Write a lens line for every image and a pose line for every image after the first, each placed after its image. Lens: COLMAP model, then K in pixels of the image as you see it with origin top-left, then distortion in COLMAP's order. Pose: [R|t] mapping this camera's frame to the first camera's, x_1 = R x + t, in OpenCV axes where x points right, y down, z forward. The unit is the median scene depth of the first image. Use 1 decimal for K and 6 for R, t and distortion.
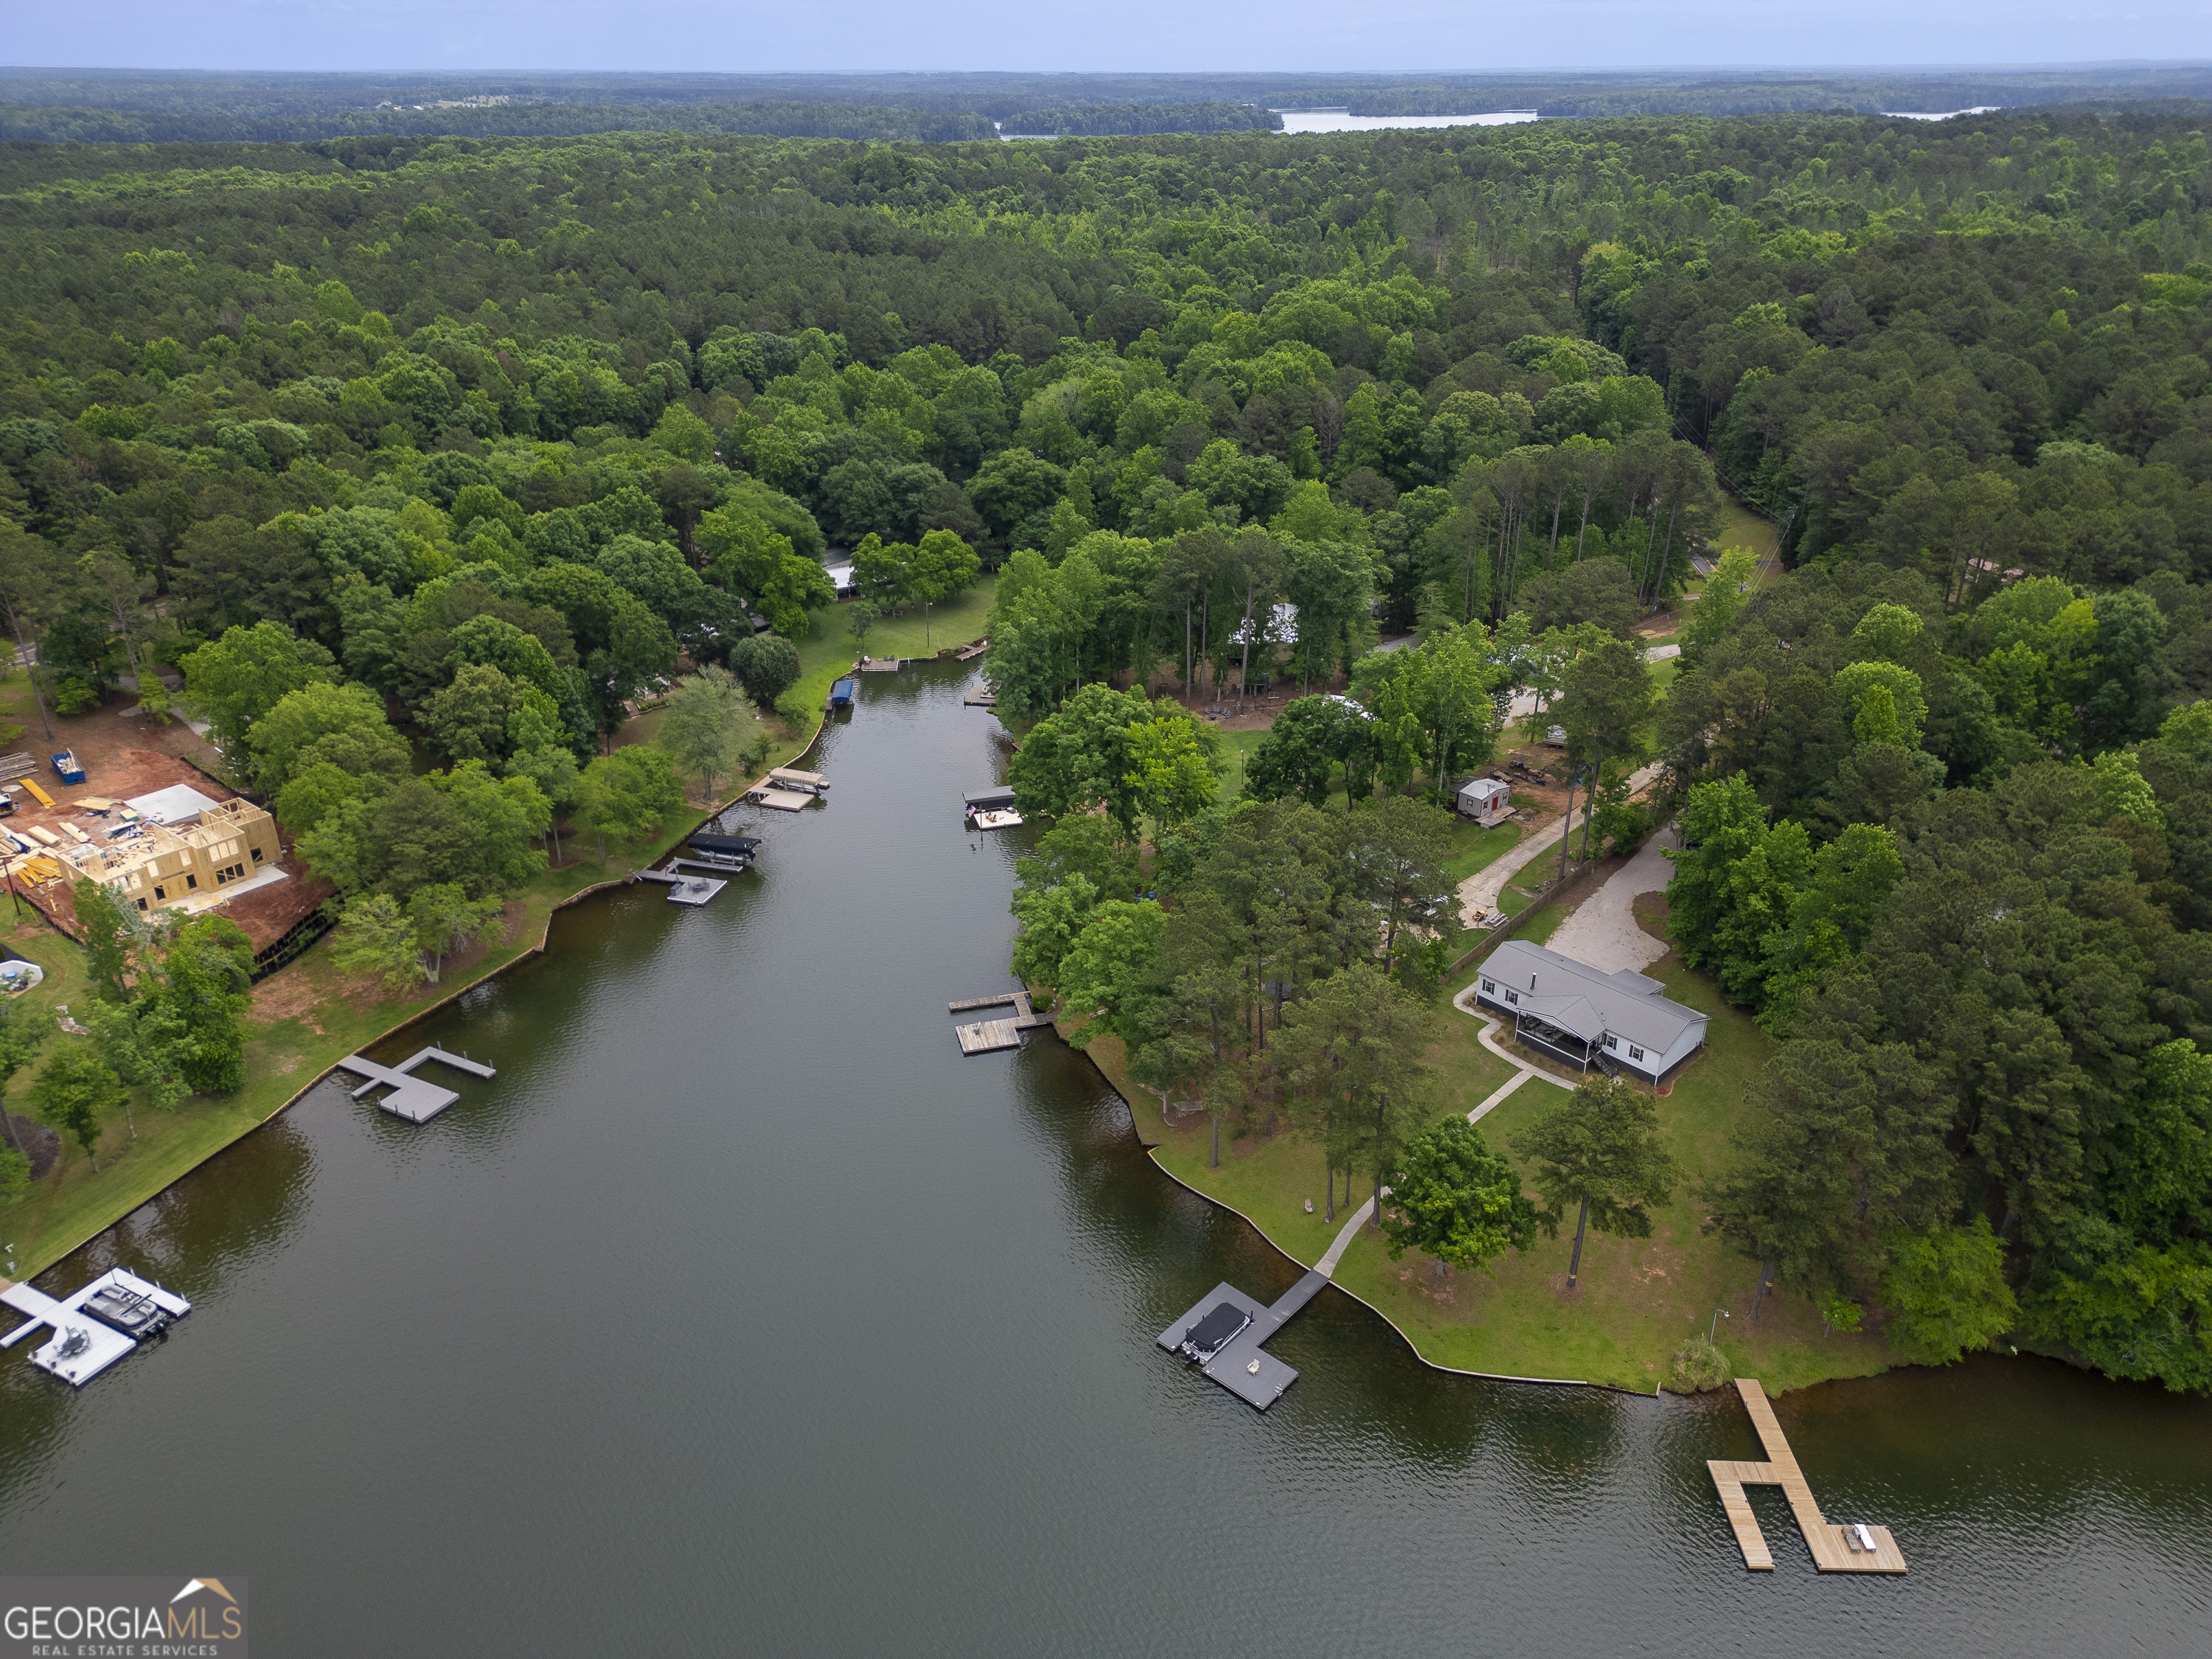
lens RADIAL K [[1538.3, 0, 1099.5], [0, 1538.3, 823.6], [0, 0, 1]] dist [0.073401, -0.064808]
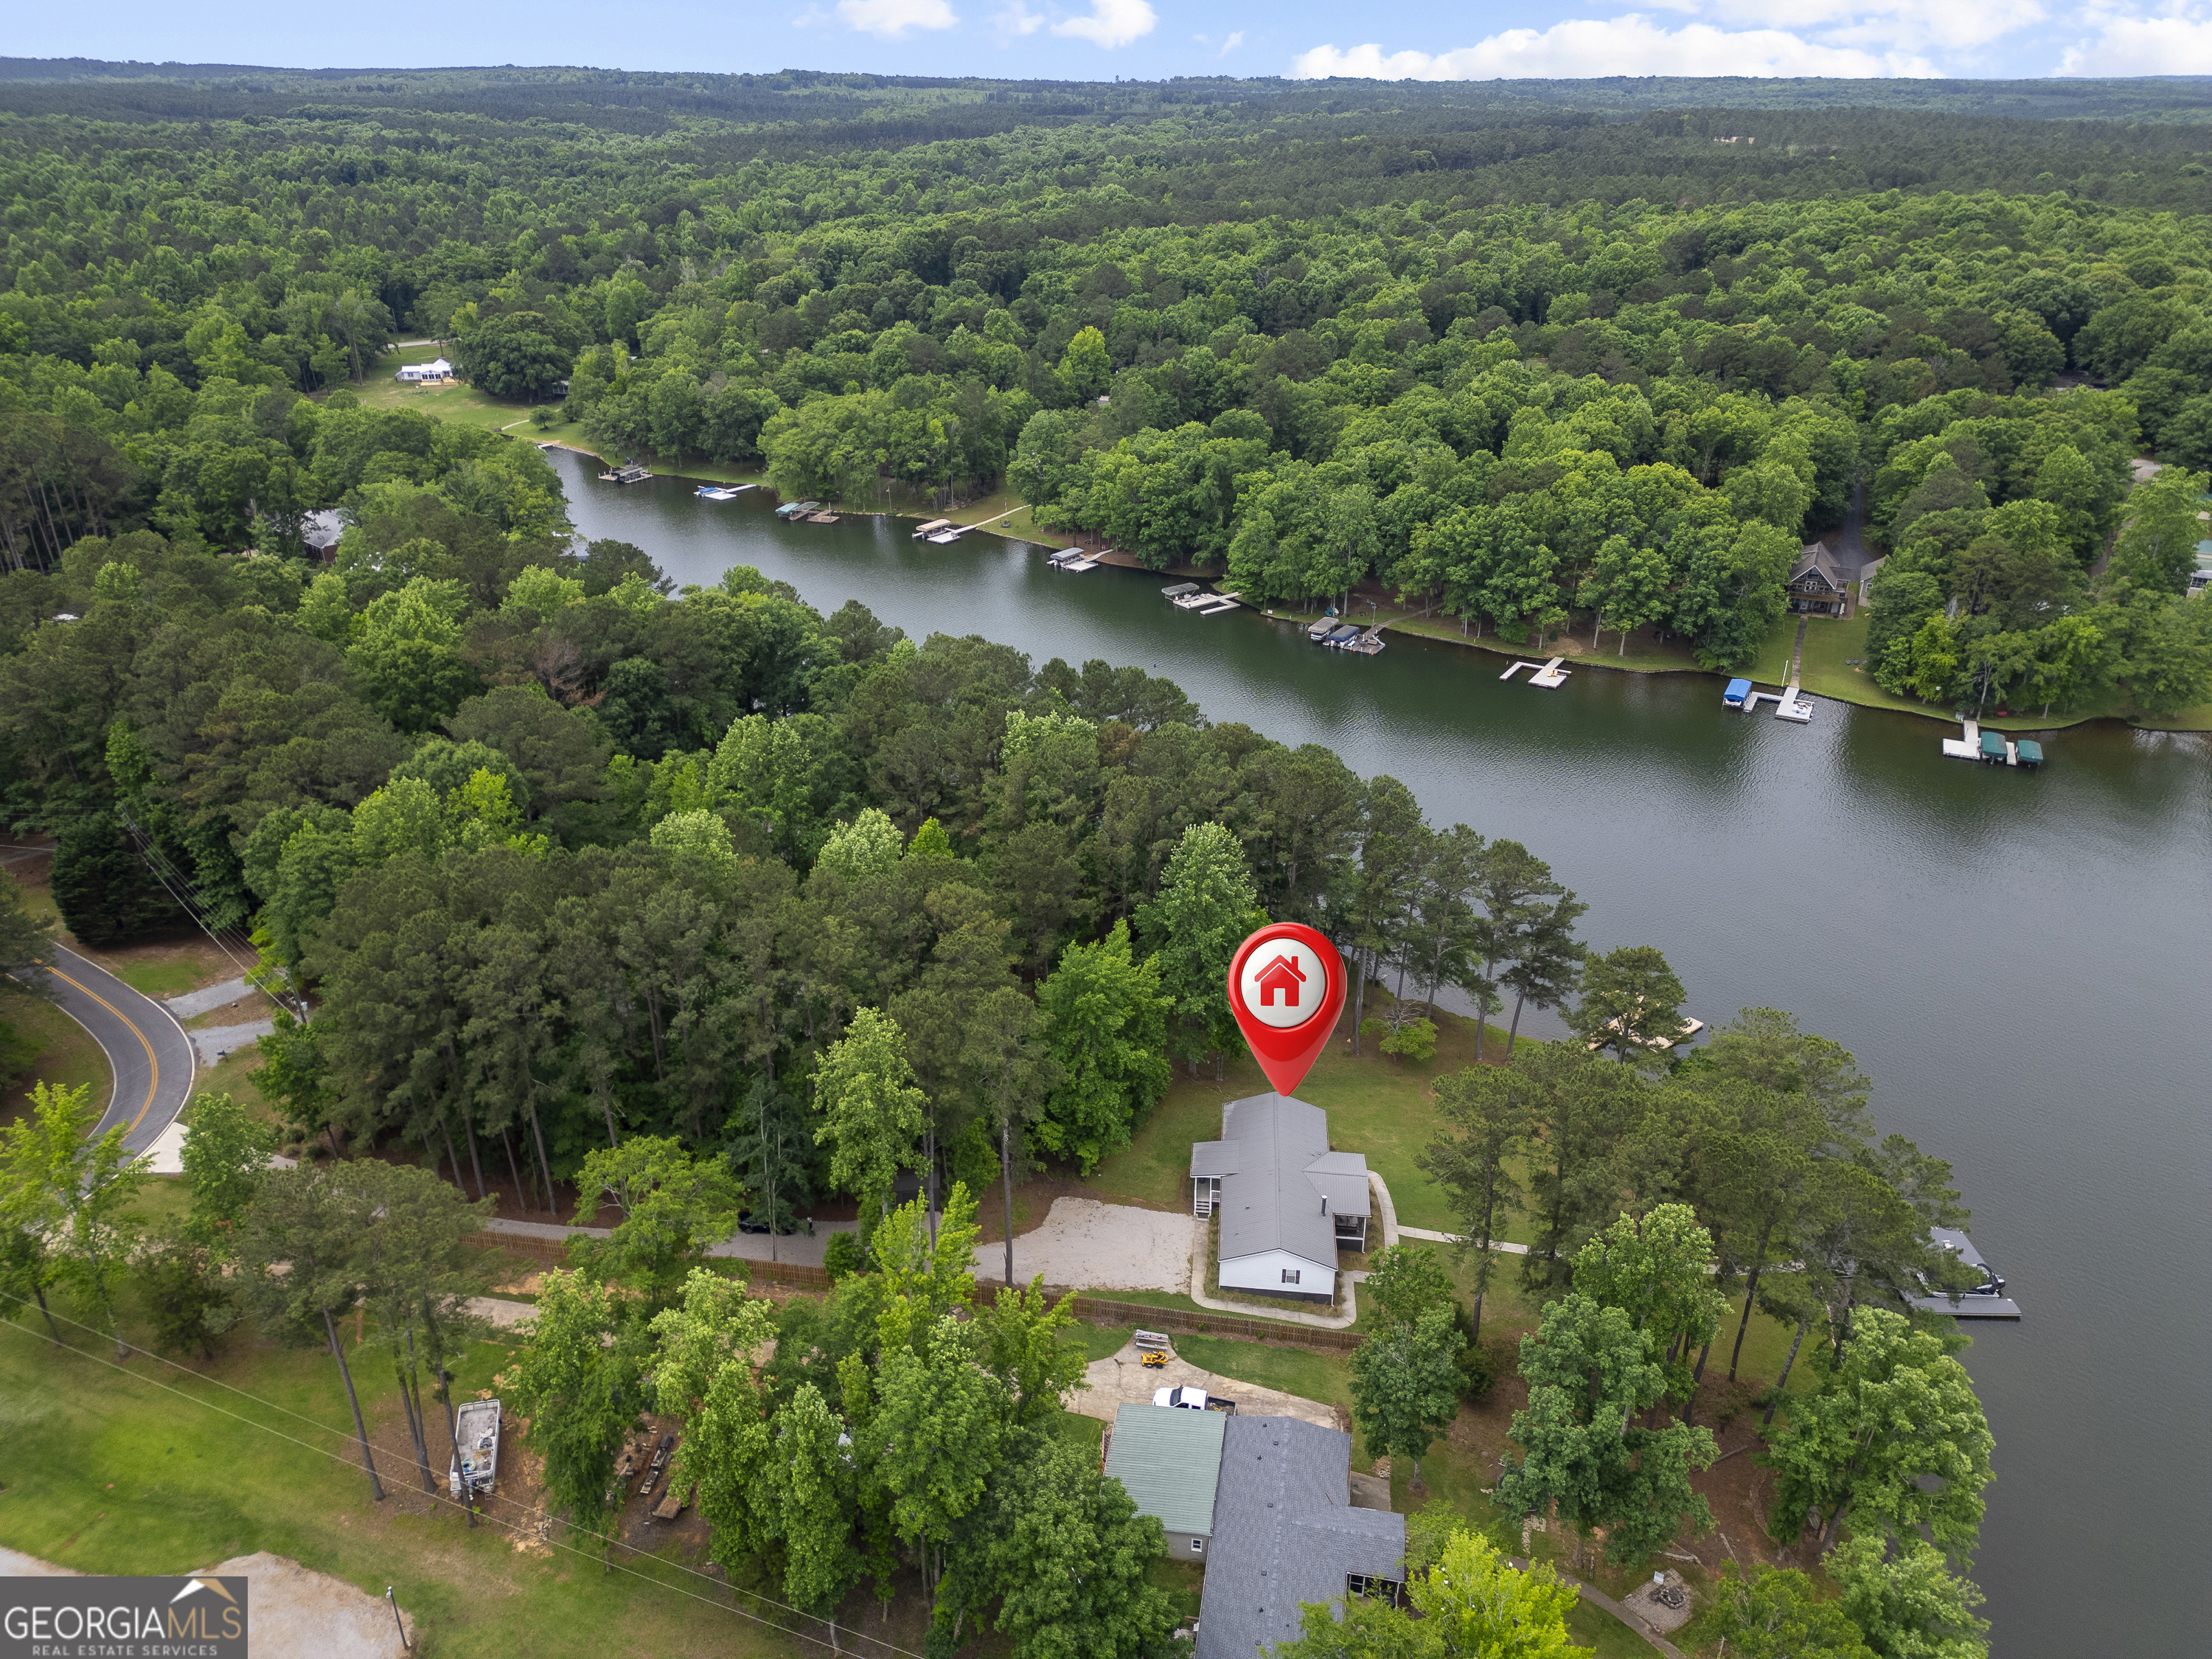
lens RADIAL K [[1538.3, 0, 1087.7], [0, 1538.3, 836.6], [0, 0, 1]] dist [0.073401, -0.064808]
pose [[-0.658359, -0.326944, 0.677990, -0.096300], [0.328010, 0.686099, 0.649367, -0.468942], [-0.677475, 0.649904, -0.344458, 0.975848]]
